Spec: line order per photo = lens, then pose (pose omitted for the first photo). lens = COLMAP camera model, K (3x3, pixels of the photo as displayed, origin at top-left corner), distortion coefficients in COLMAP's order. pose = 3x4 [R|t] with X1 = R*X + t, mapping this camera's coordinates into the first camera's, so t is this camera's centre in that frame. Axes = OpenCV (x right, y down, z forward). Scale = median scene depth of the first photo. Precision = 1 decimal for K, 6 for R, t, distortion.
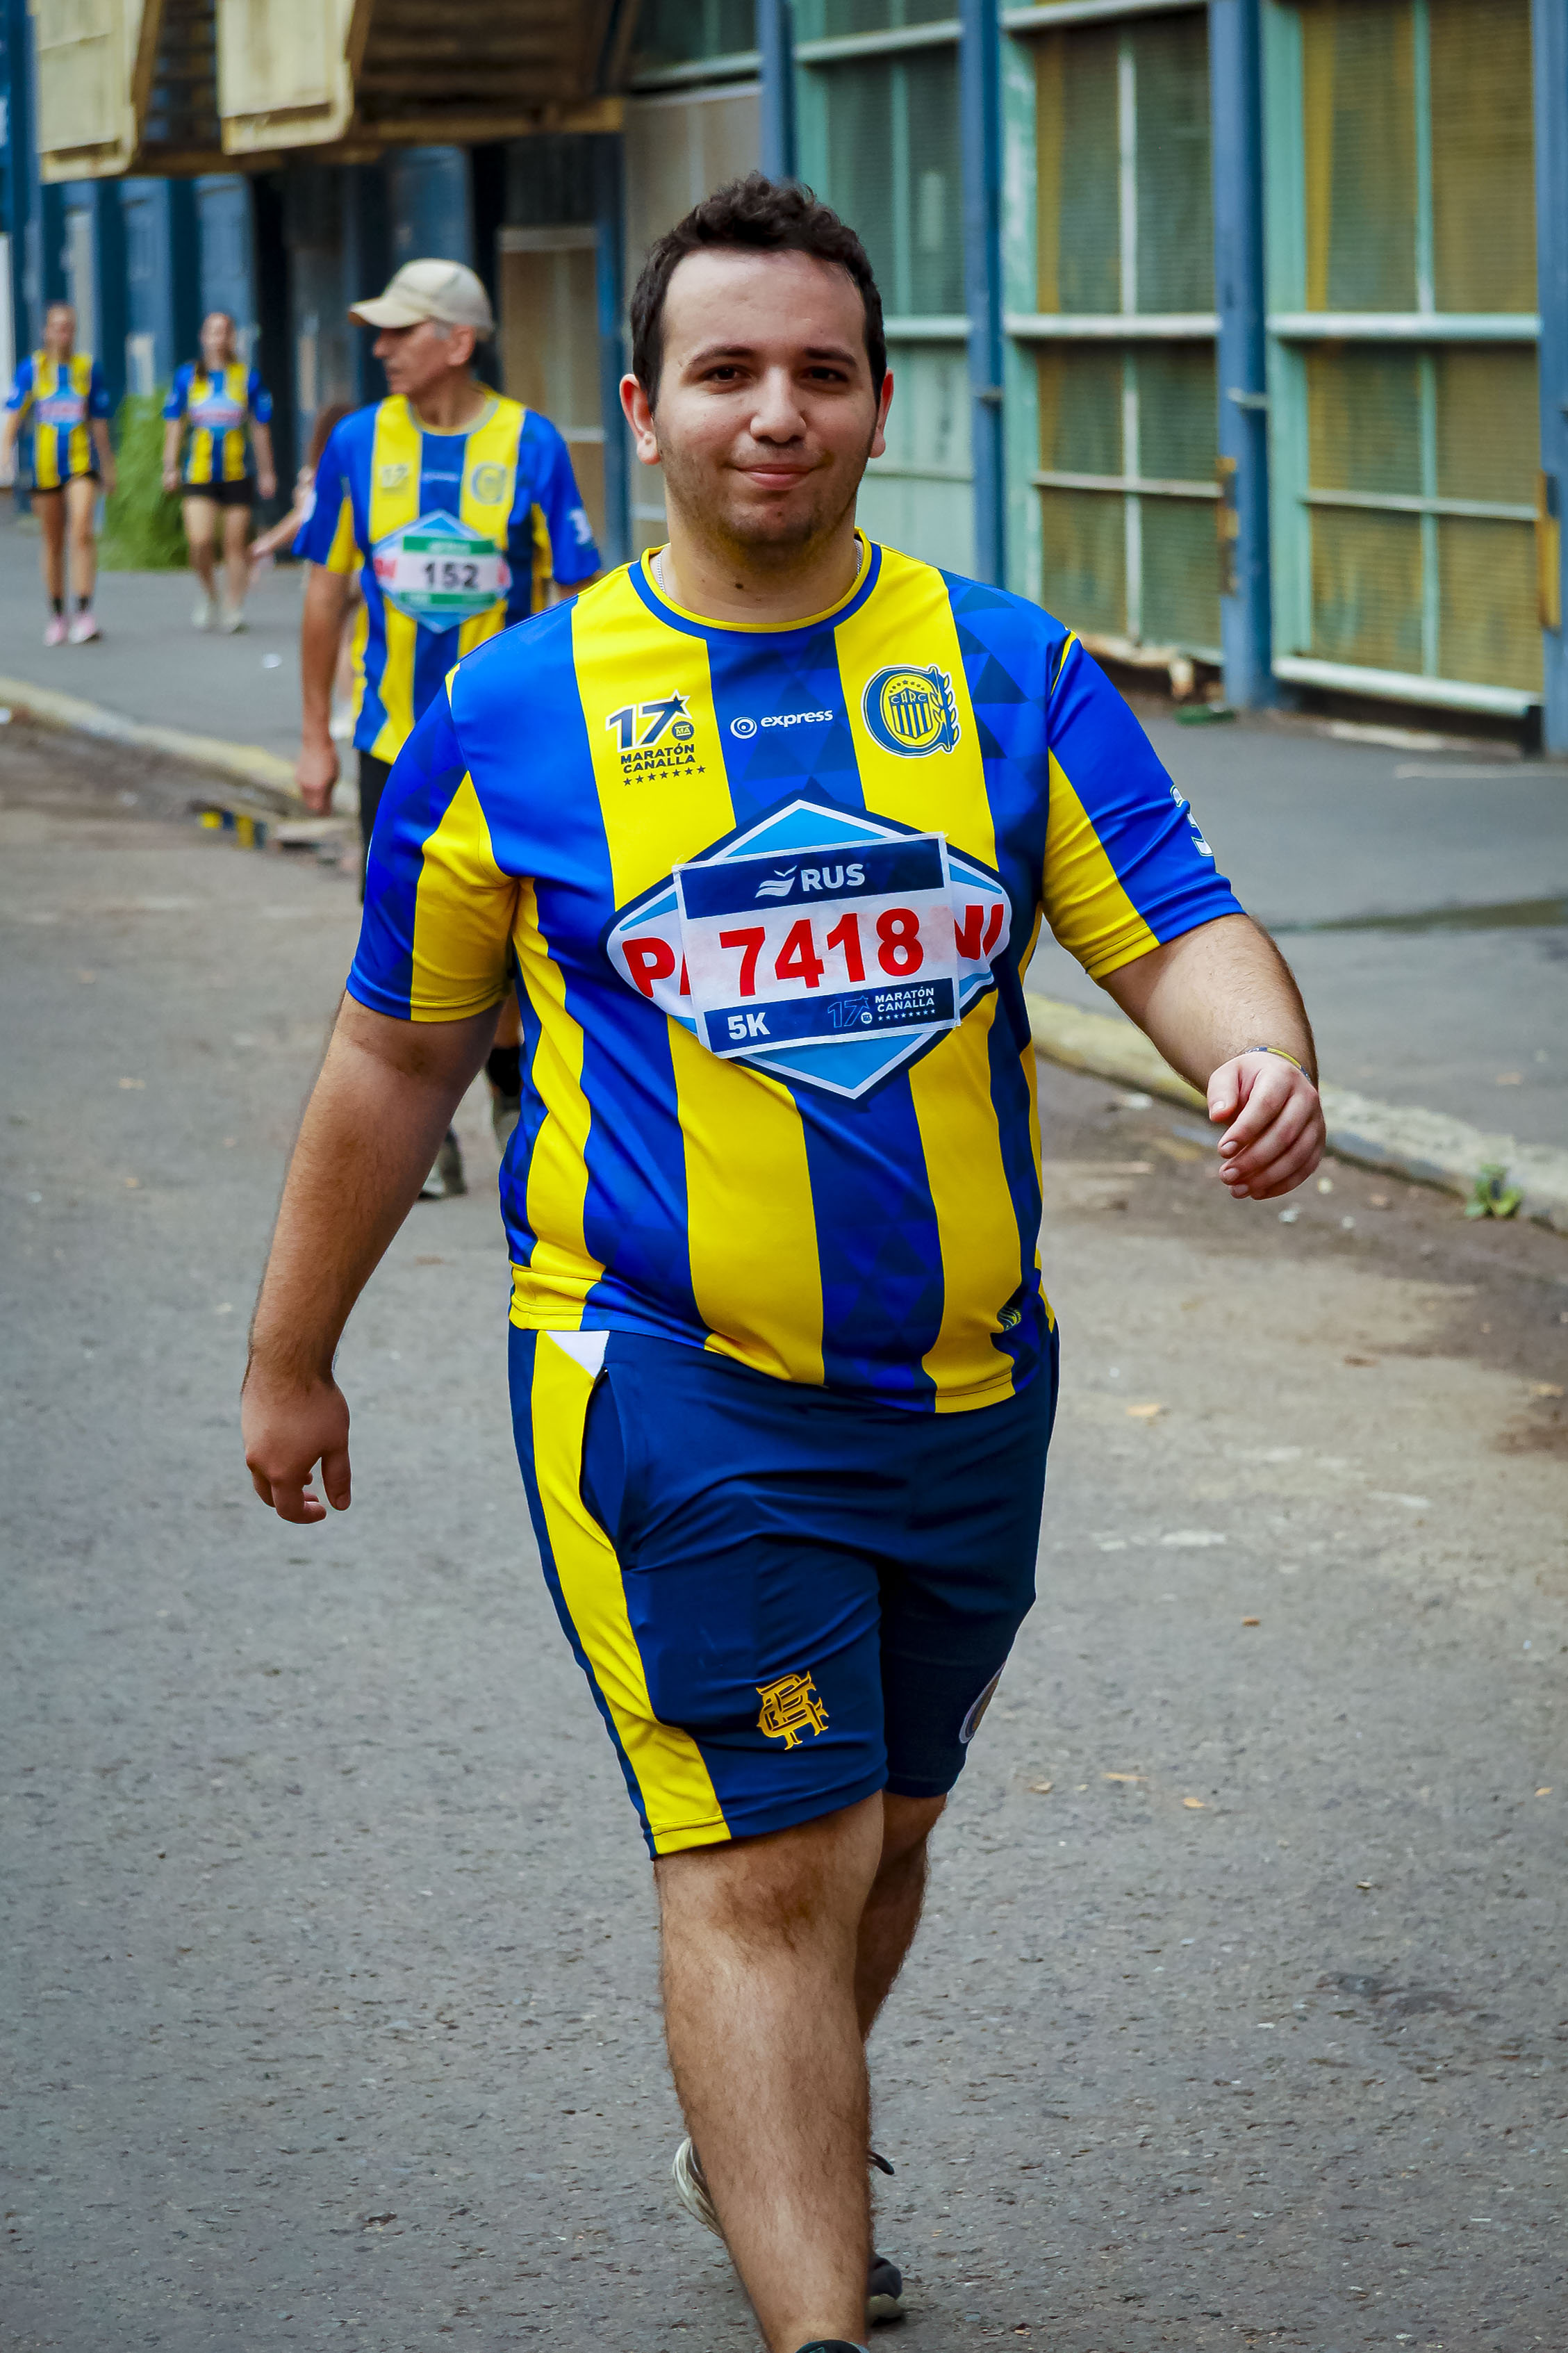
lens RADIAL K [[7052.4, 0, 784.0], [0, 7052.4, 1176.5], [0, 0, 1]] dist [-0.315833, -0.804155]
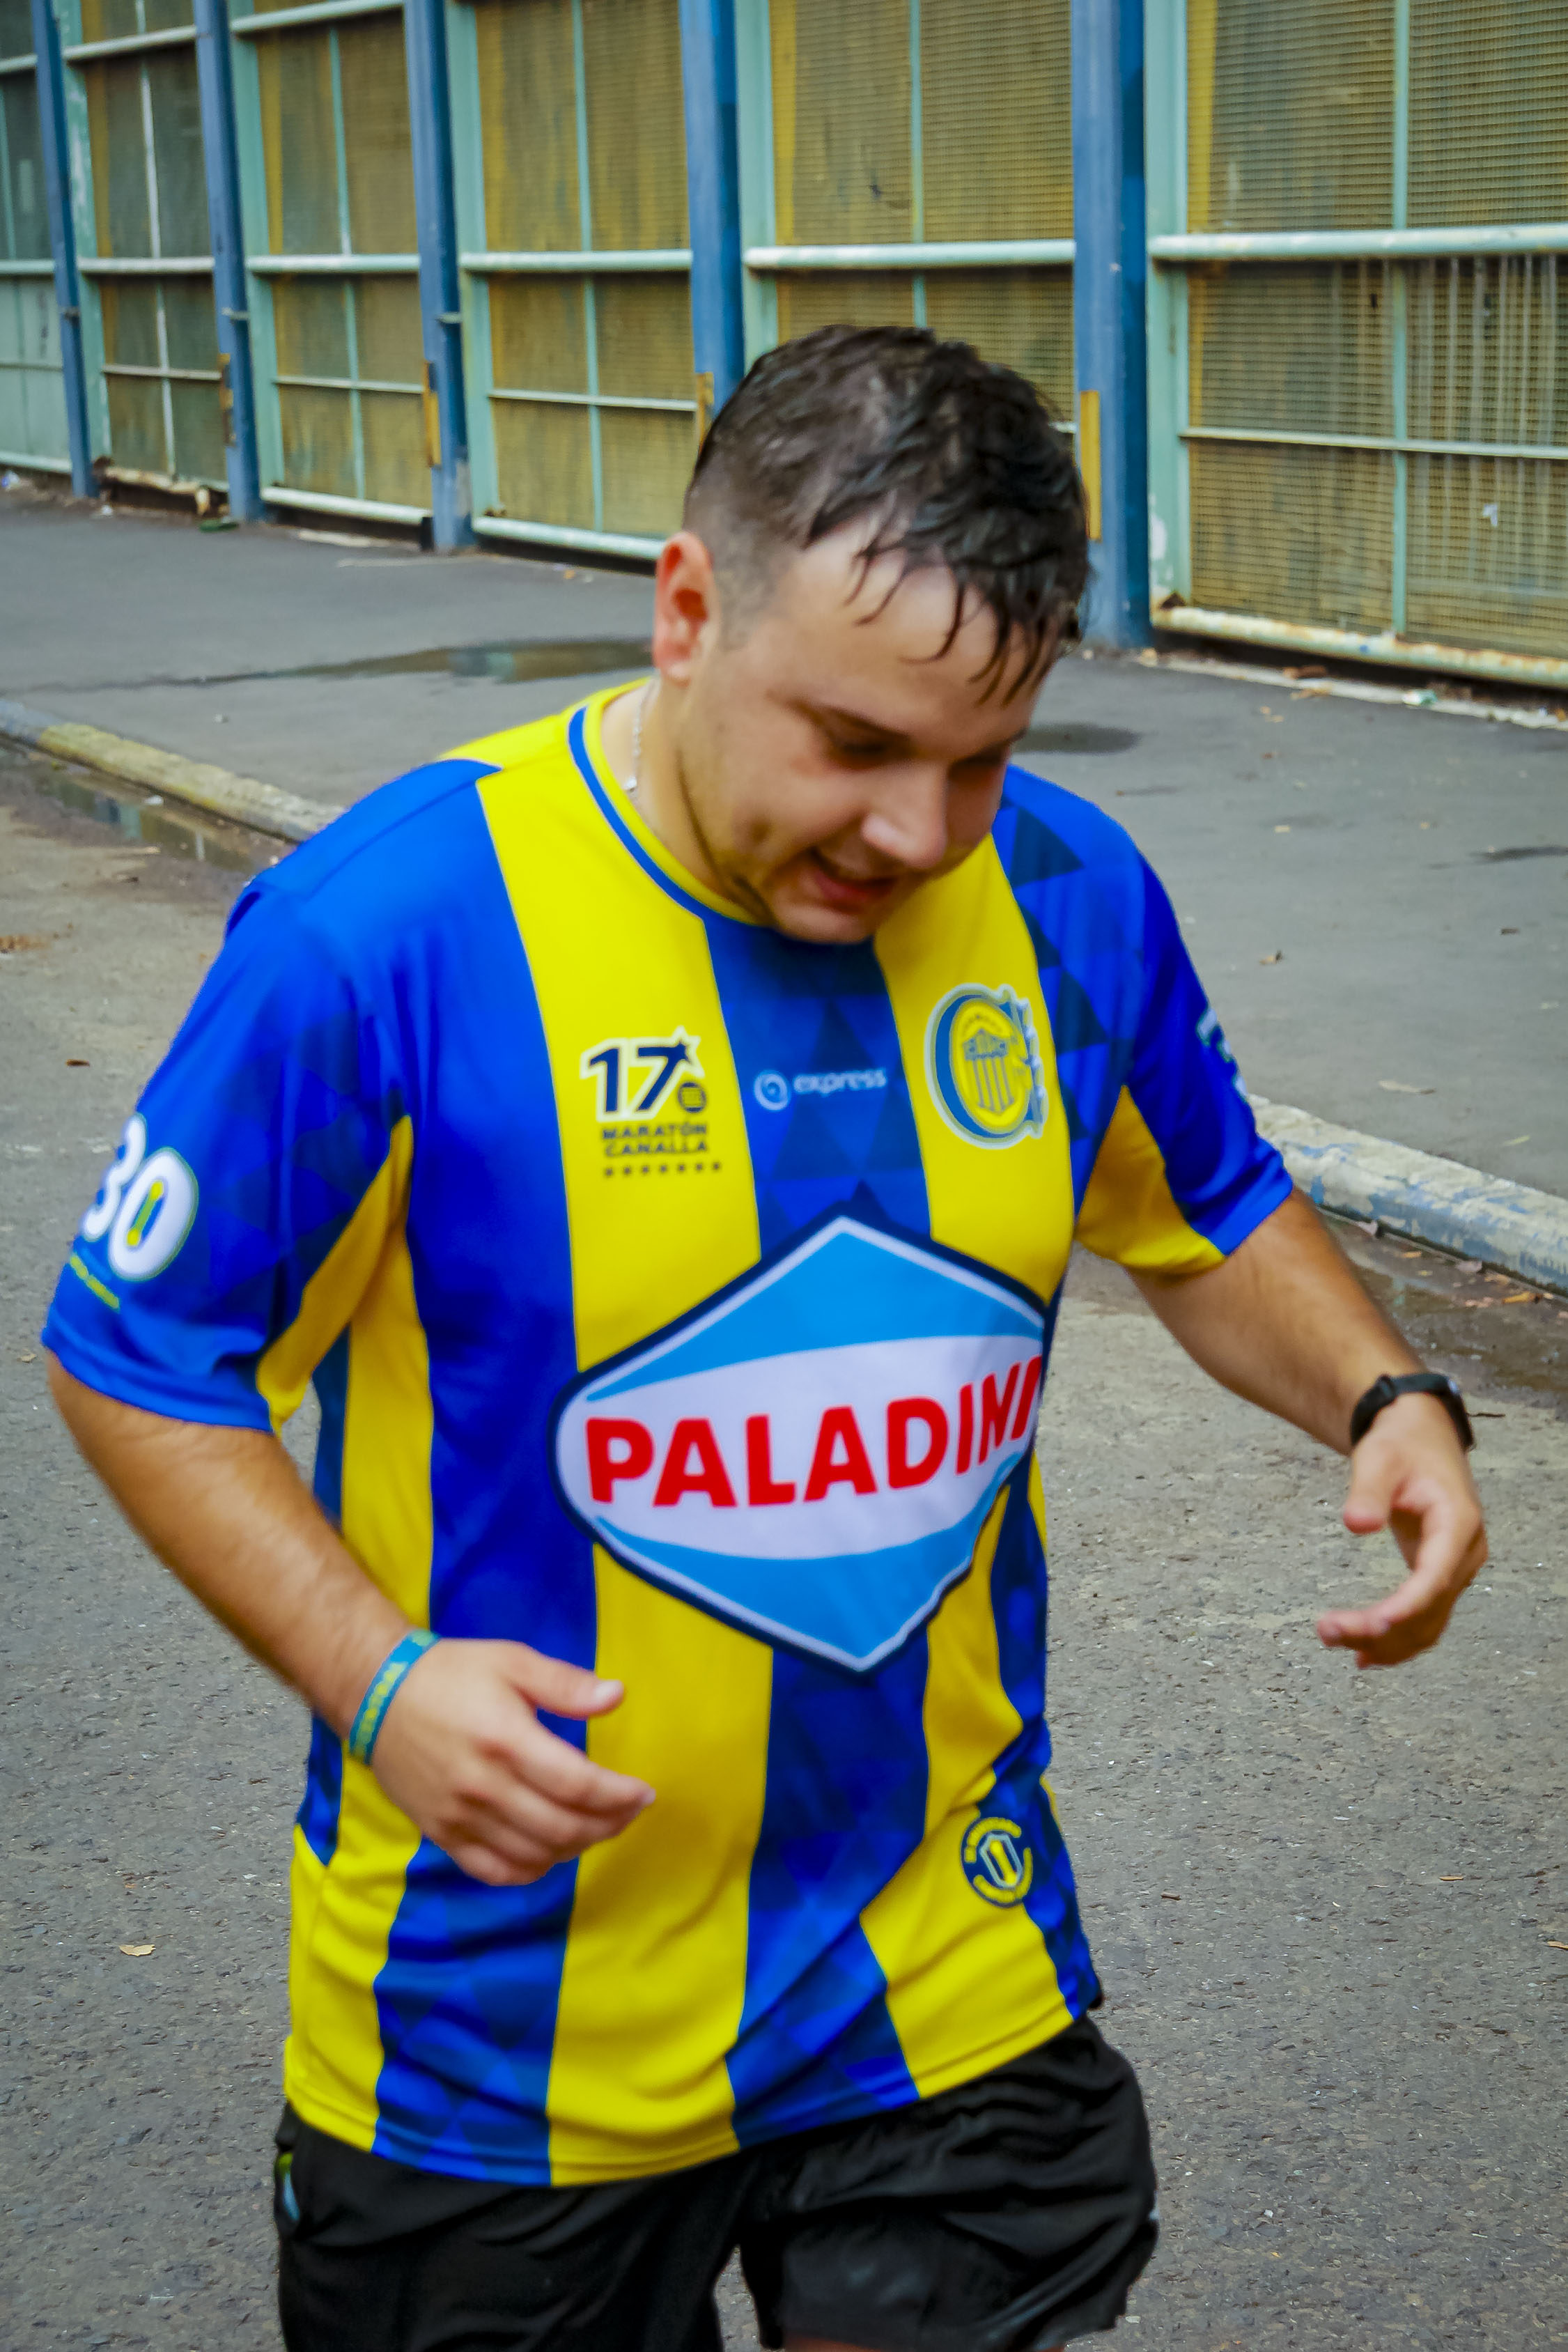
lens RADIAL K [[4287.4, 0, 784.0], [0, 4287.4, 1176.0], [0, 0, 1]] dist [0.203905, -0.361902]
pose [[0.983268, -0.049492, 0.175311, 0.035718], [0.034046, 0.995356, 0.090045, -0.018943], [-0.178954, -0.082570, 0.980387, 0.149185]]
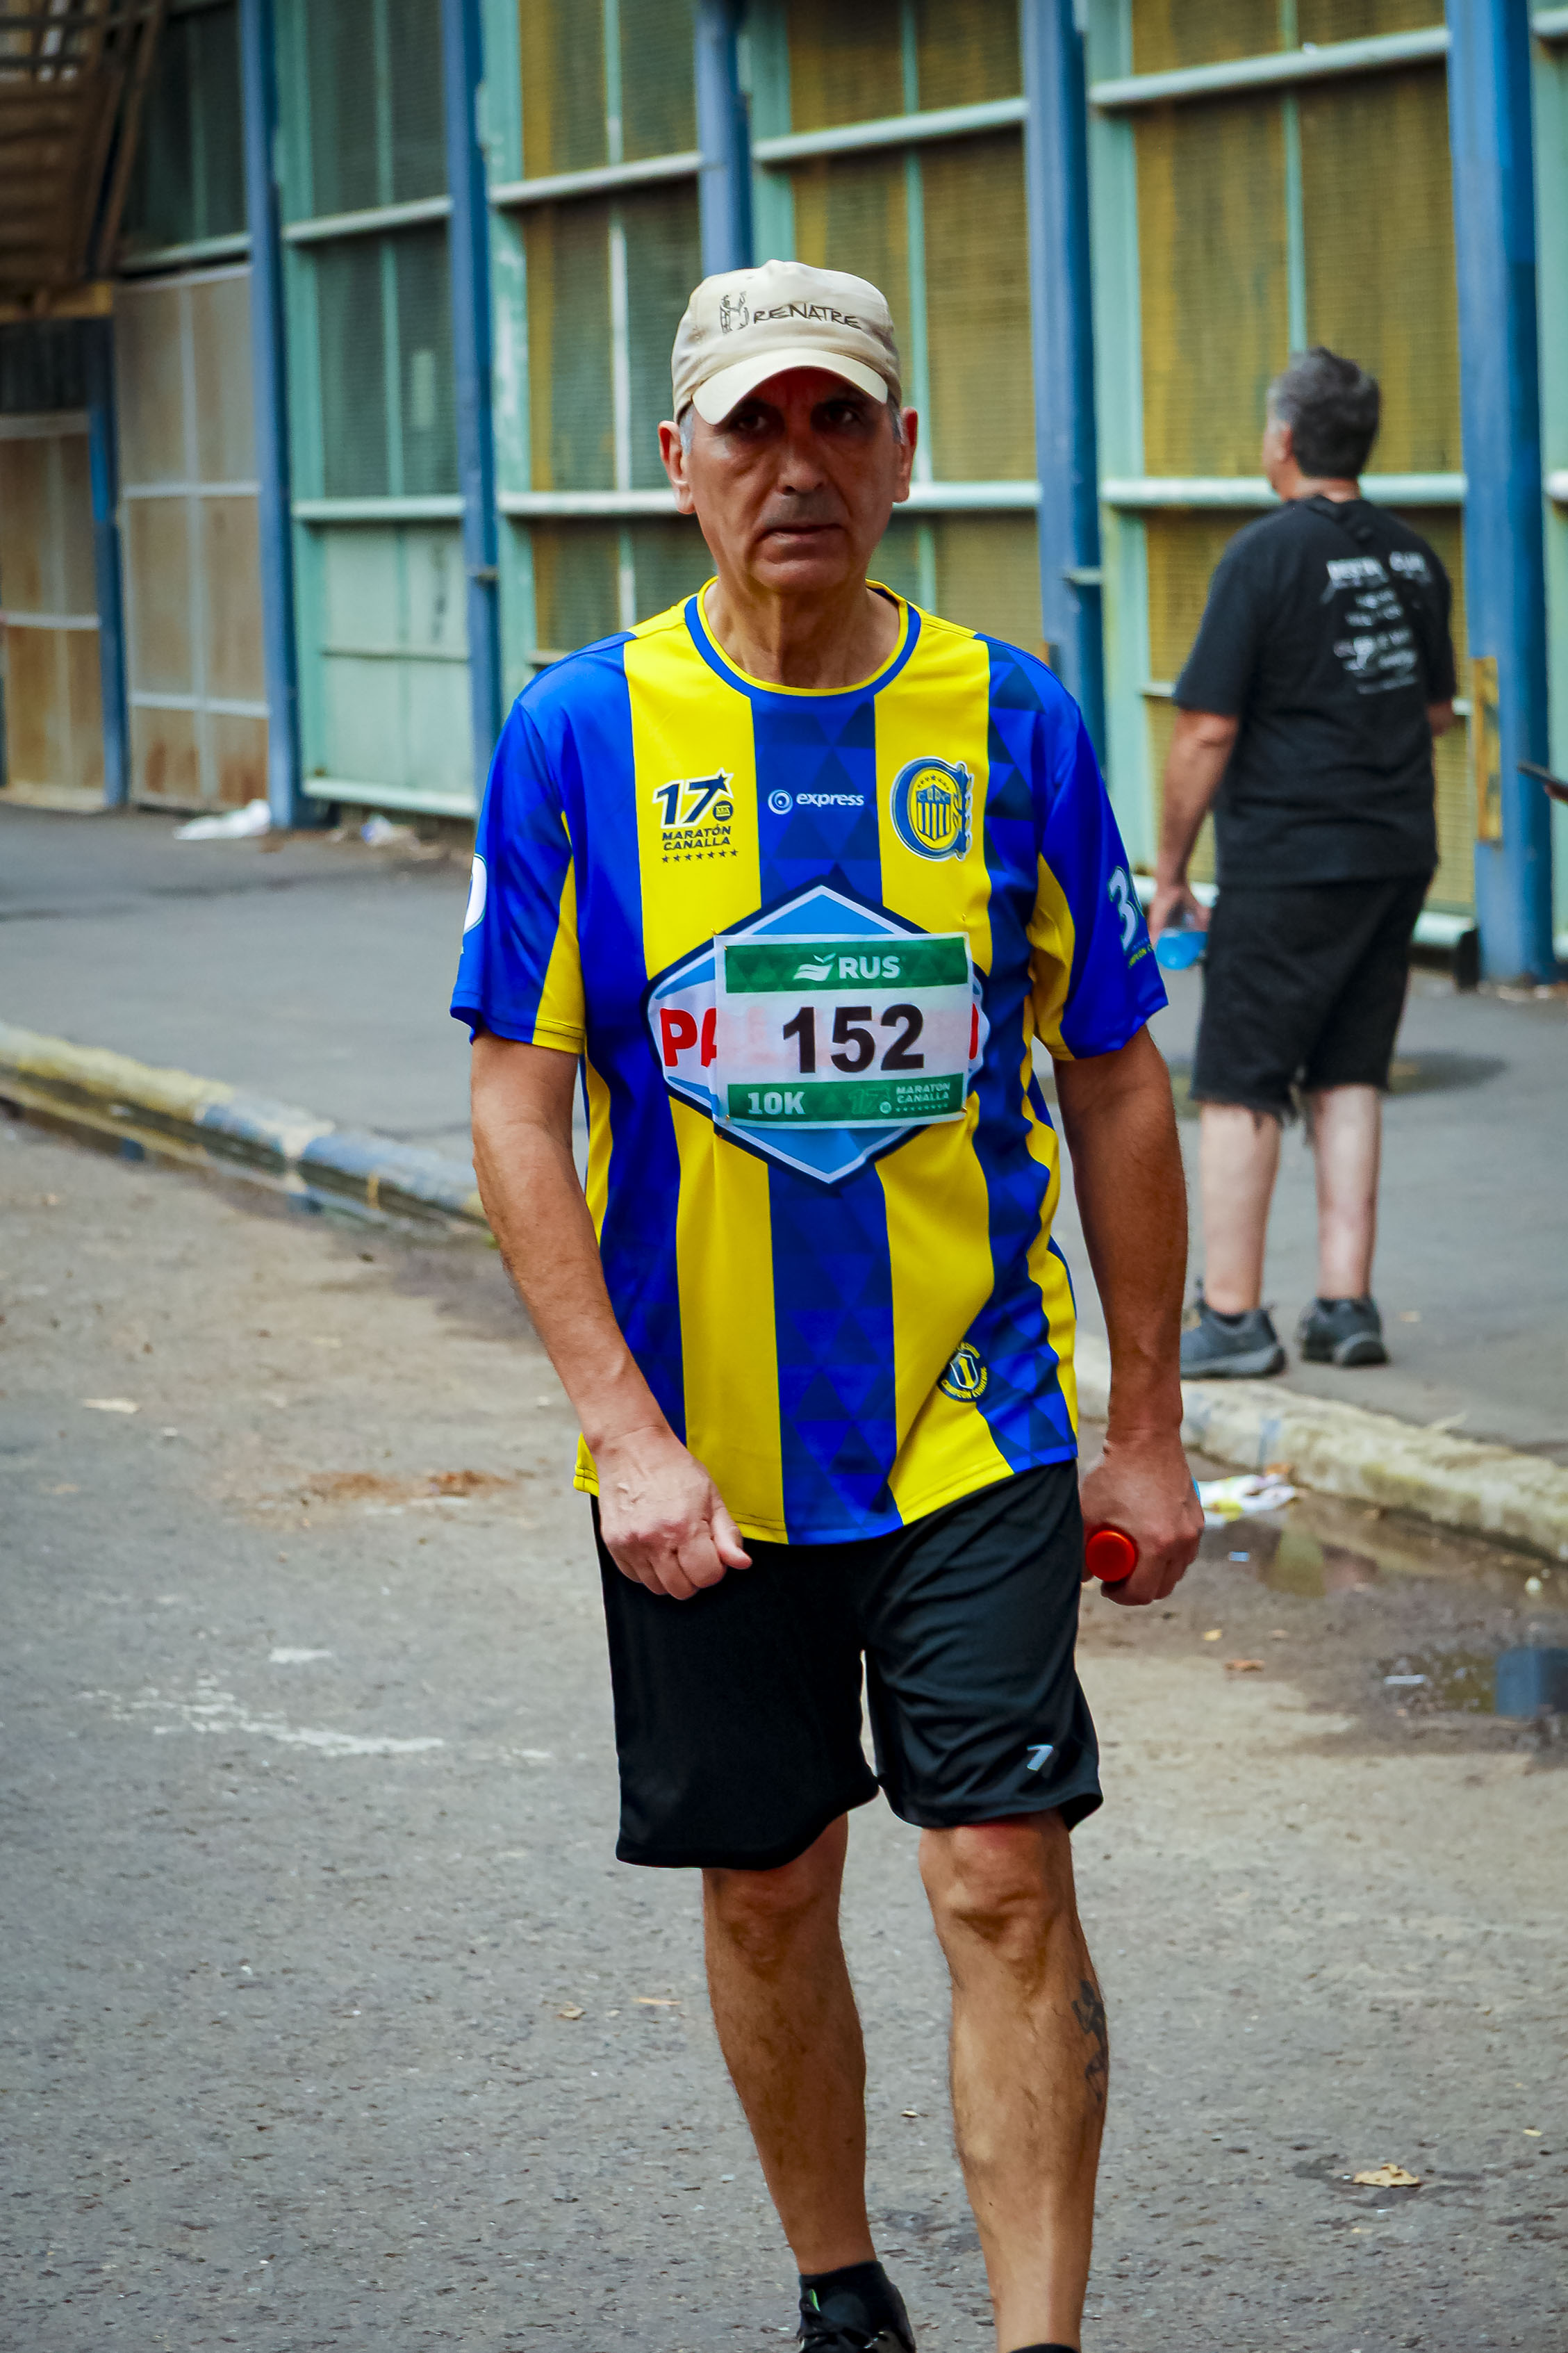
lens RADIAL K [[7052.4, 0, 784.0], [0, 7052.4, 1176.5], [0, 0, 1]] dist [-0.315833, -0.804155]
pose [[0.997324, -0.021329, 0.069924, 0.000812], [0.023079, 0.999438, -0.024312, -0.004055], [-0.069366, 0.025861, 0.997256, 0.032103]]
